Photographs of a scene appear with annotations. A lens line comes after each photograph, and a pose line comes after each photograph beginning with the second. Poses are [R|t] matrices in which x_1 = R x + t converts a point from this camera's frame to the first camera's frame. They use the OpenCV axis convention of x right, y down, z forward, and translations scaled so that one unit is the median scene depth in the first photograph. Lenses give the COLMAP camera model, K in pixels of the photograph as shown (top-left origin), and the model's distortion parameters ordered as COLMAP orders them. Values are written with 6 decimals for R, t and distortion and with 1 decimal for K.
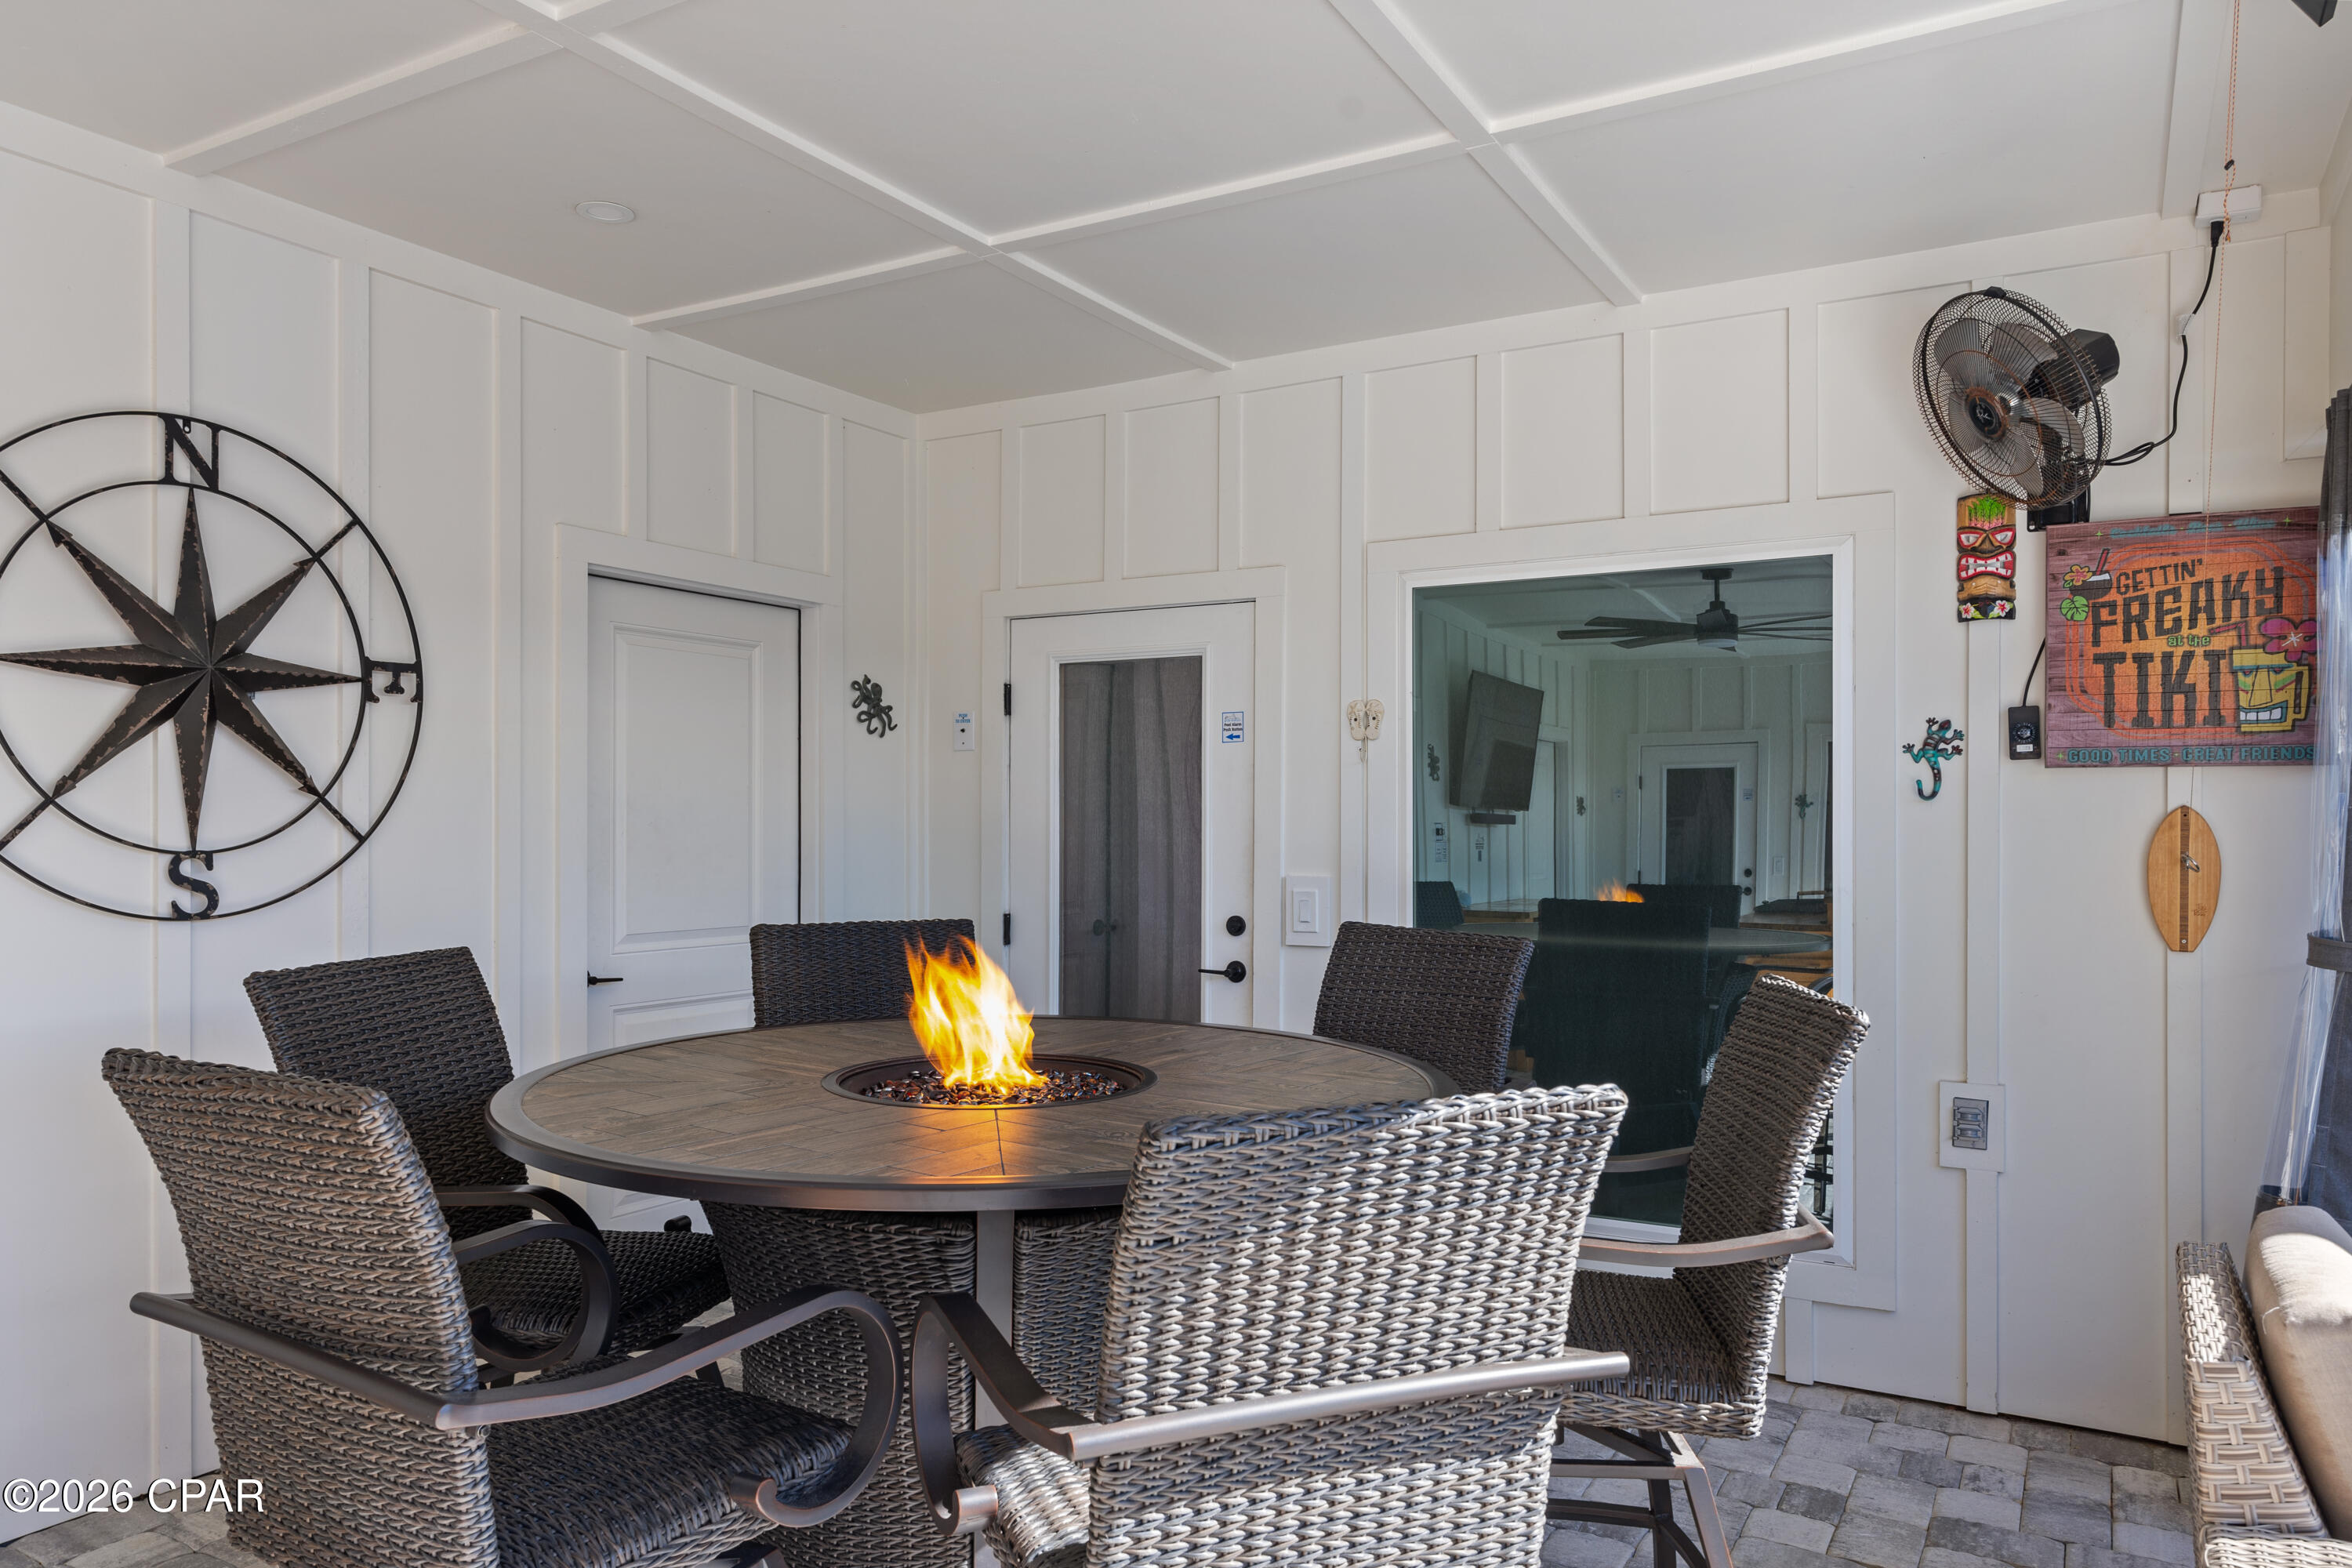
lens RADIAL K [[1581.1, 0, 1163.0], [0, 1581.1, 807.7], [0, 0, 1]] dist [0.008322, 0.002060]
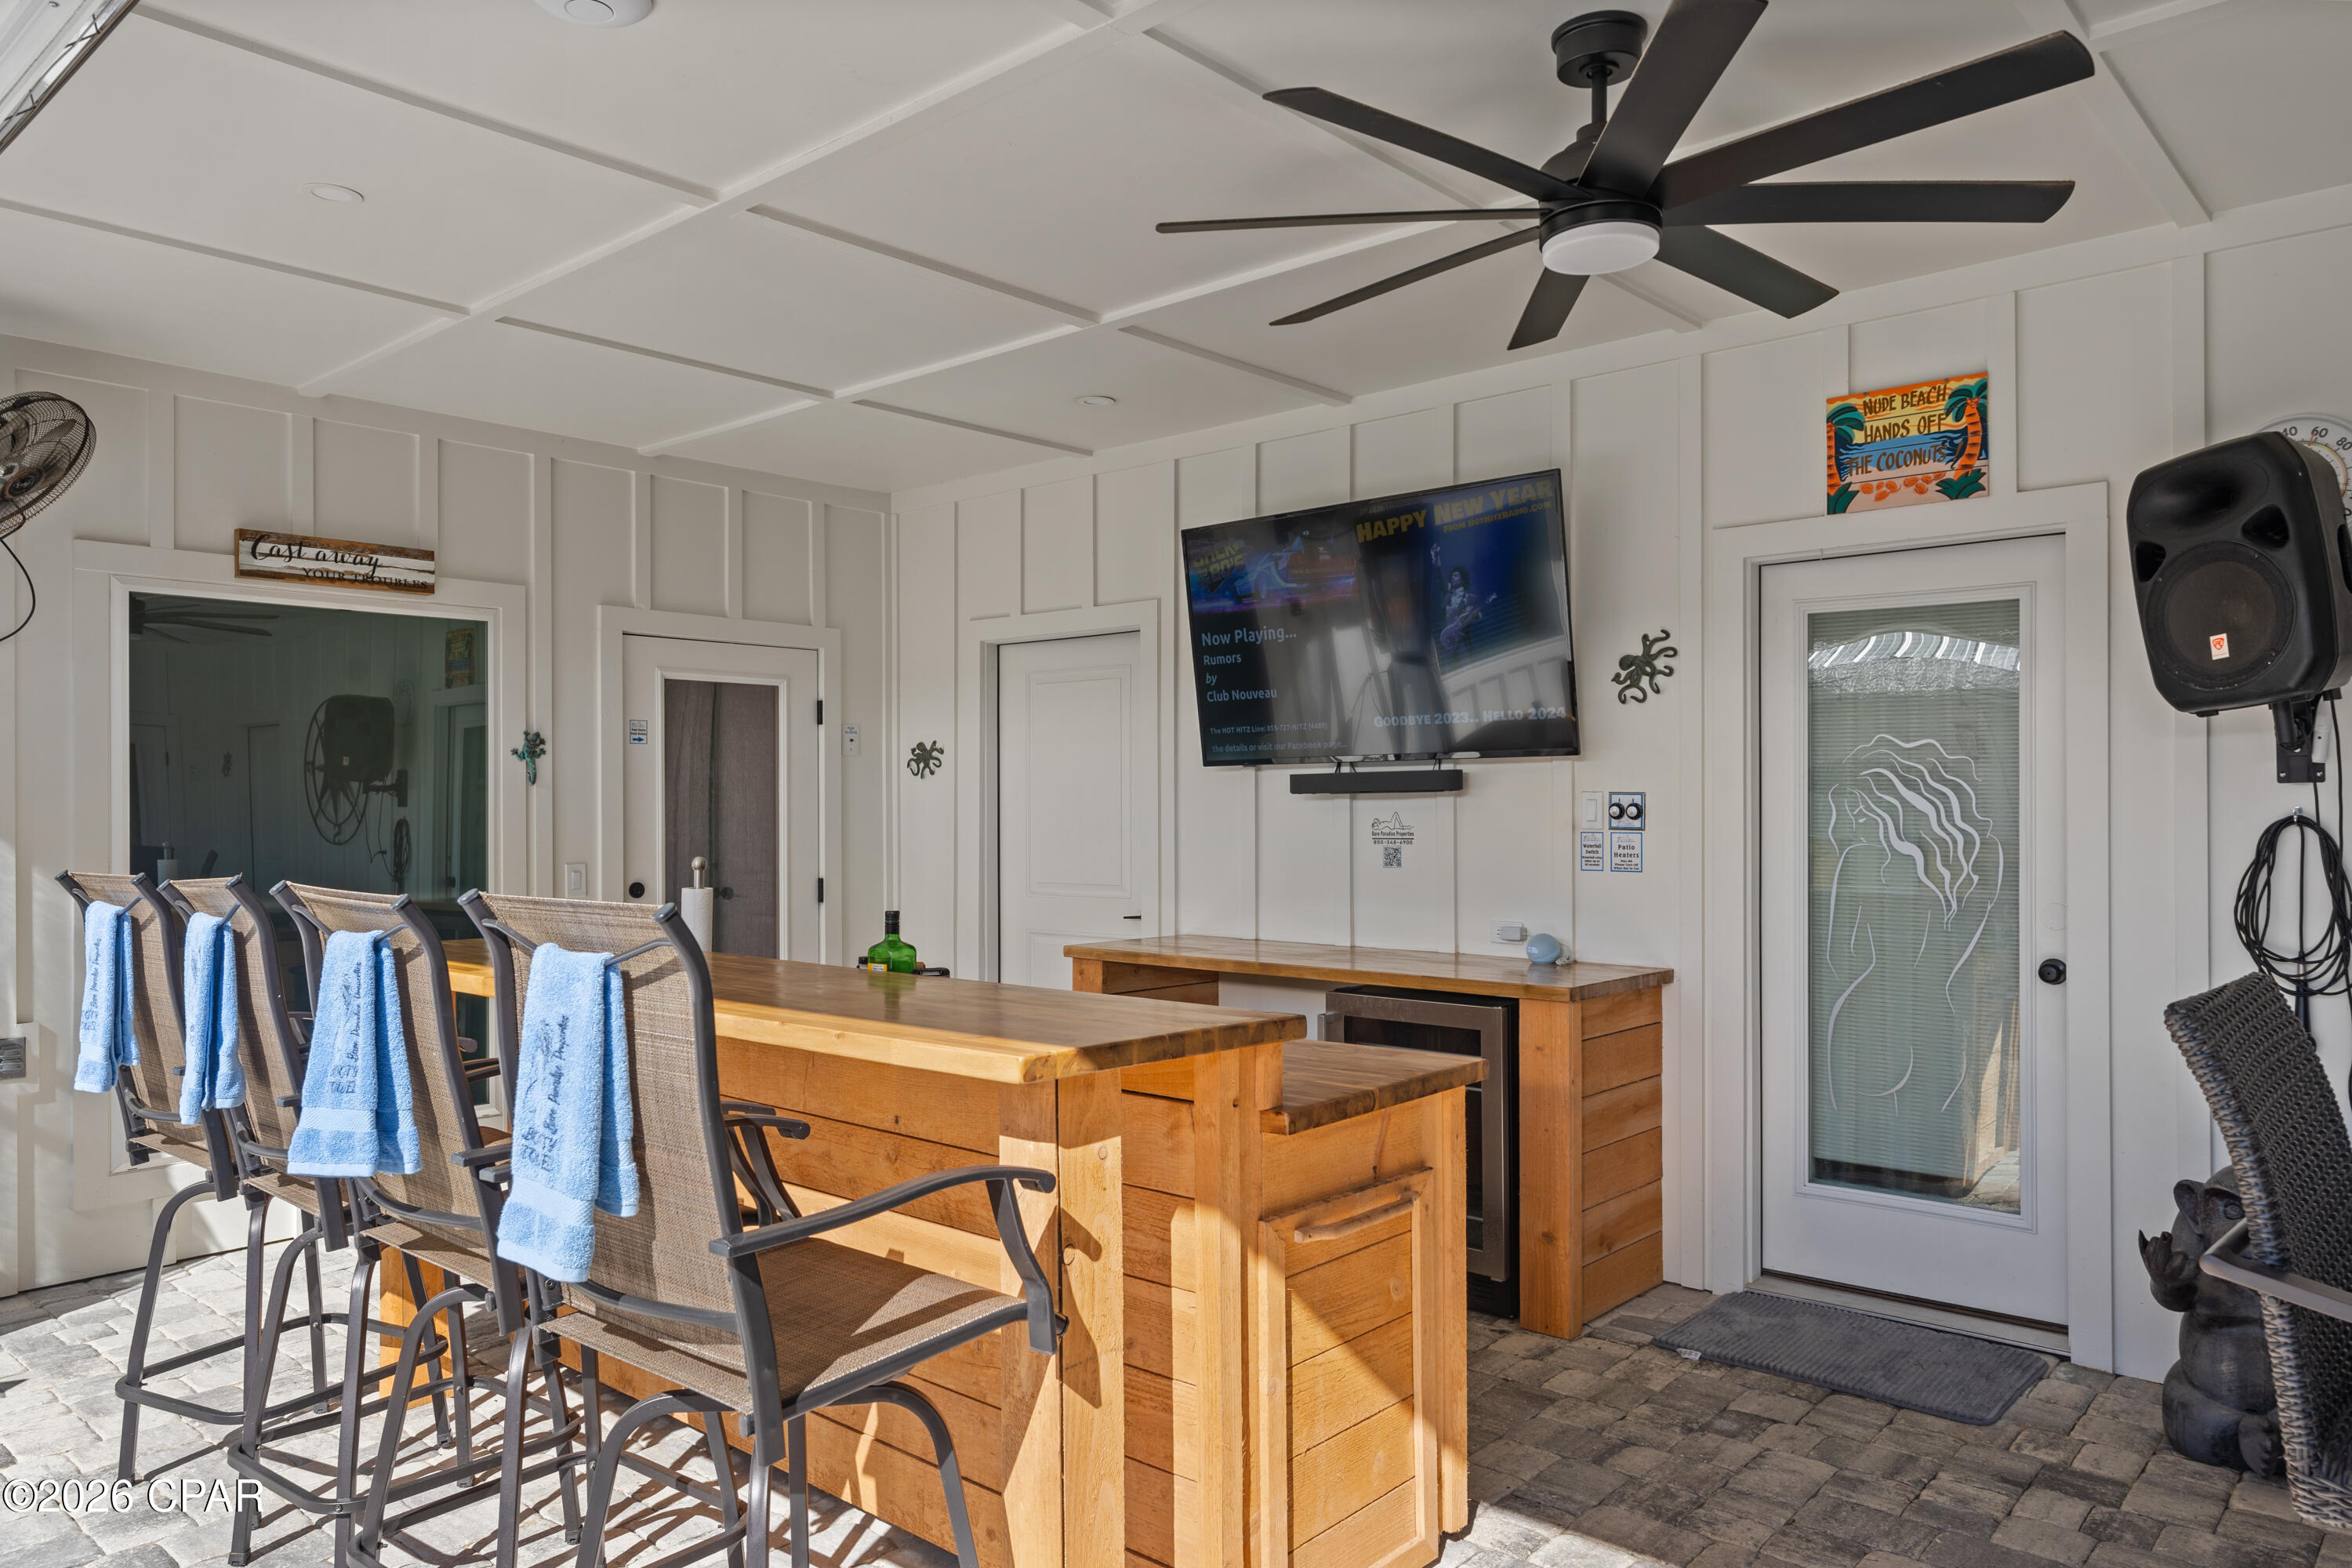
lens RADIAL K [[1576.9, 0, 1173.2], [0, 1576.9, 791.2], [0, 0, 1]] dist [0.005468, 0.005835]
pose [[-0.190431, -0.006678, -0.981678, 0.403476], [0.014127, 0.999855, -0.009542, -0.001488], [0.981599, -0.015685, -0.190309, 0.172394]]
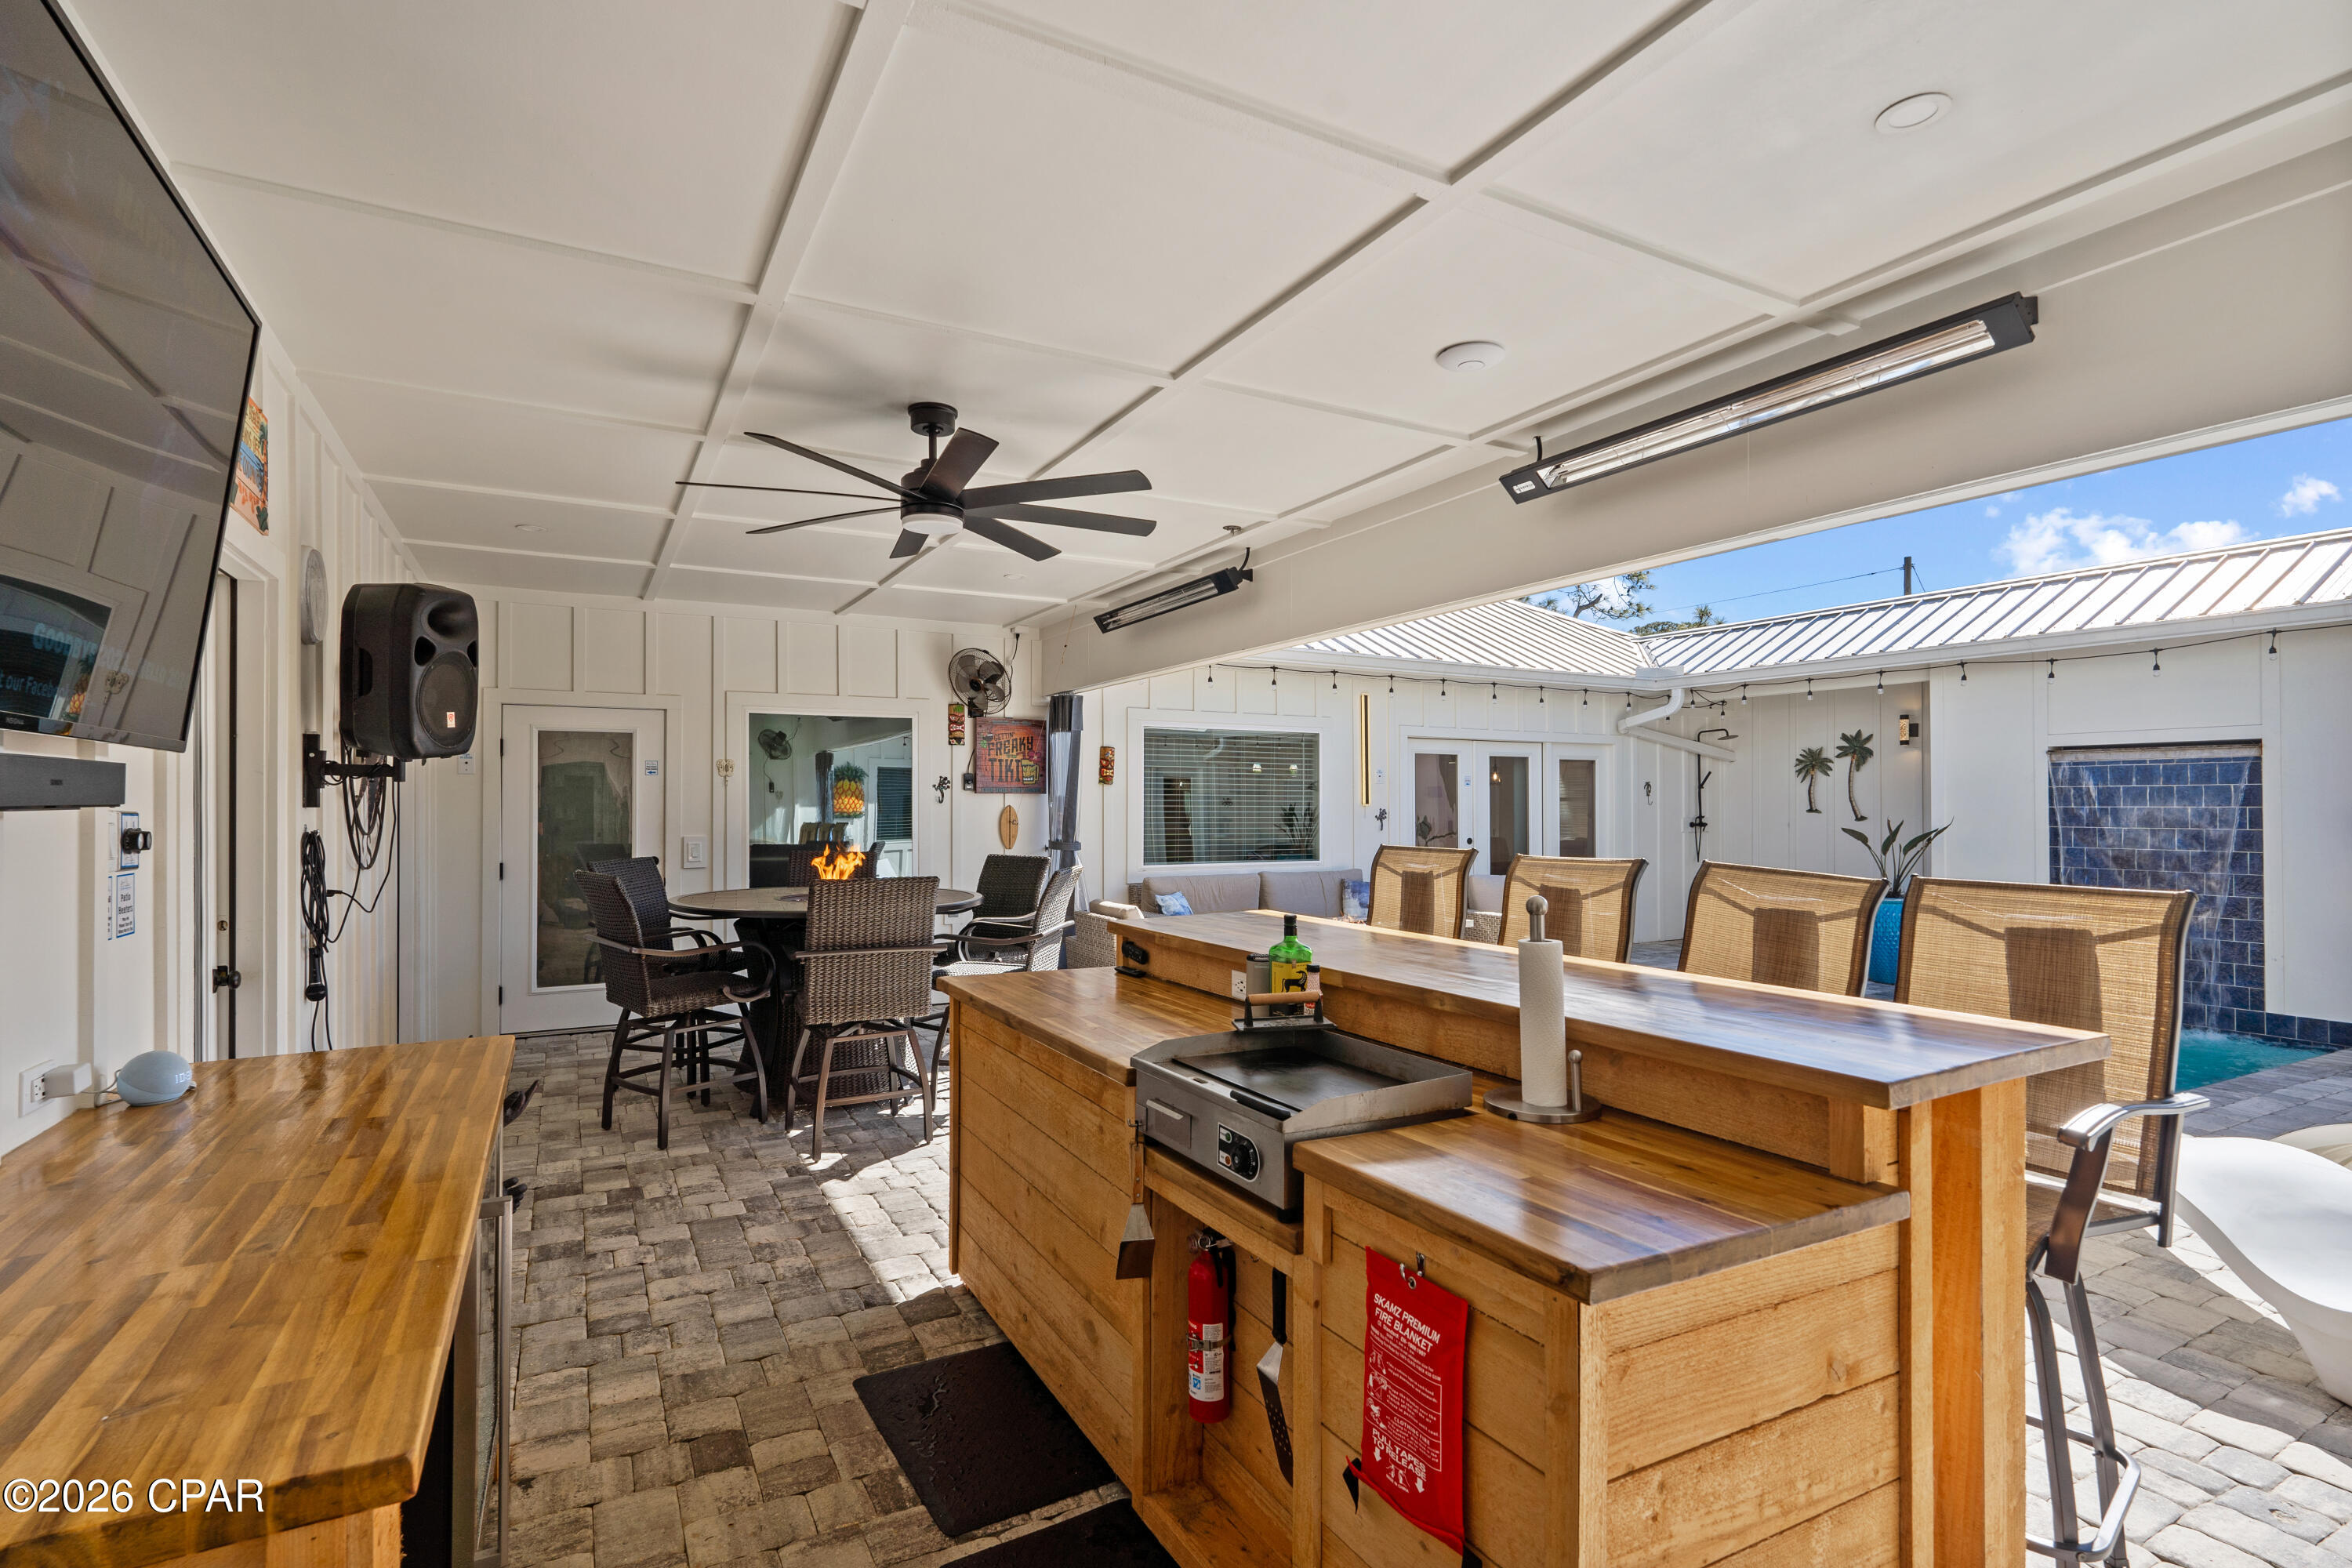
lens RADIAL K [[1115.8, 0, 1179.1], [0, 1115.8, 789.6], [0, 0, 1]] dist [0.004082, 0.000870]
pose [[0.508721, 0.007482, 0.860899, -1.173063], [-0.004092, 0.999972, -0.006272, -0.020361], [-0.860922, -0.000332, 0.508737, -0.493765]]
